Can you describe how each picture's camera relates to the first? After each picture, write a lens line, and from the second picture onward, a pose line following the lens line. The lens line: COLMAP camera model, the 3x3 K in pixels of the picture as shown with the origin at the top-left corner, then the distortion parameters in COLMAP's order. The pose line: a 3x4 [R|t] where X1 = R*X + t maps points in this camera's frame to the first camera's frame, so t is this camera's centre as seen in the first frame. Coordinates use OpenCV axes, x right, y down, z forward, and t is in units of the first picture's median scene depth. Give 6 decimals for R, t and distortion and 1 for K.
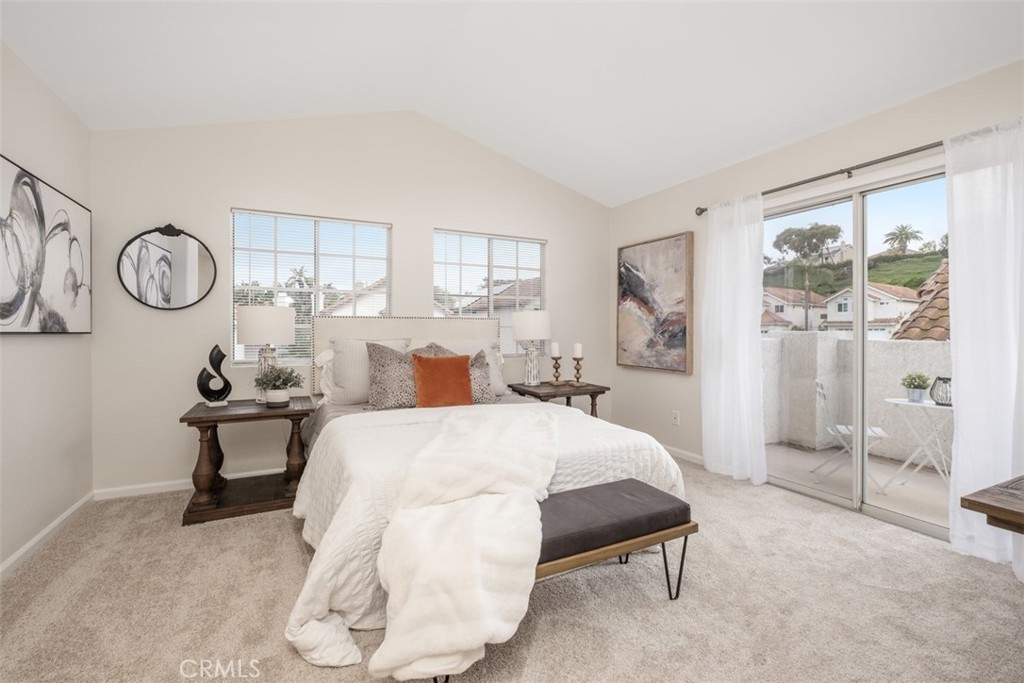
lens RADIAL K [[444.0, 0, 512.6], [0, 444.0, 336.8], [0, 0, 1]] dist [-0.001172, -0.001183]
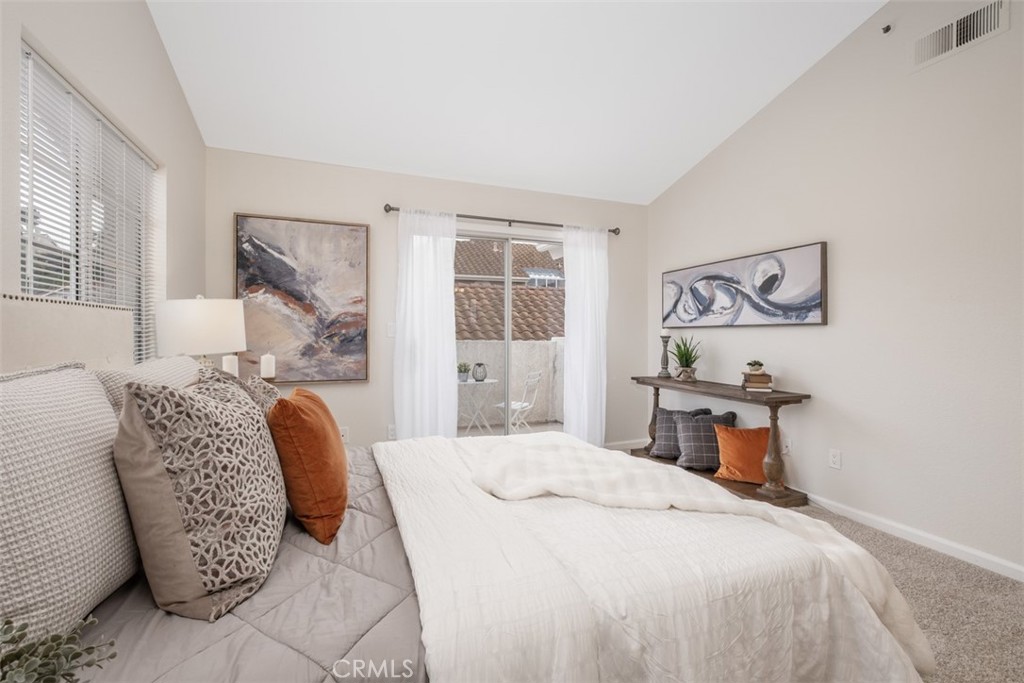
lens RADIAL K [[444.0, 0, 510.6], [0, 444.0, 334.5], [0, 0, 1]] dist [-0.001172, -0.001183]
pose [[0.100619, -0.007041, 0.994900, -0.443128], [0.015989, 0.999857, 0.005459, -0.012049], [-0.994797, 0.015358, 0.100718, 0.573897]]
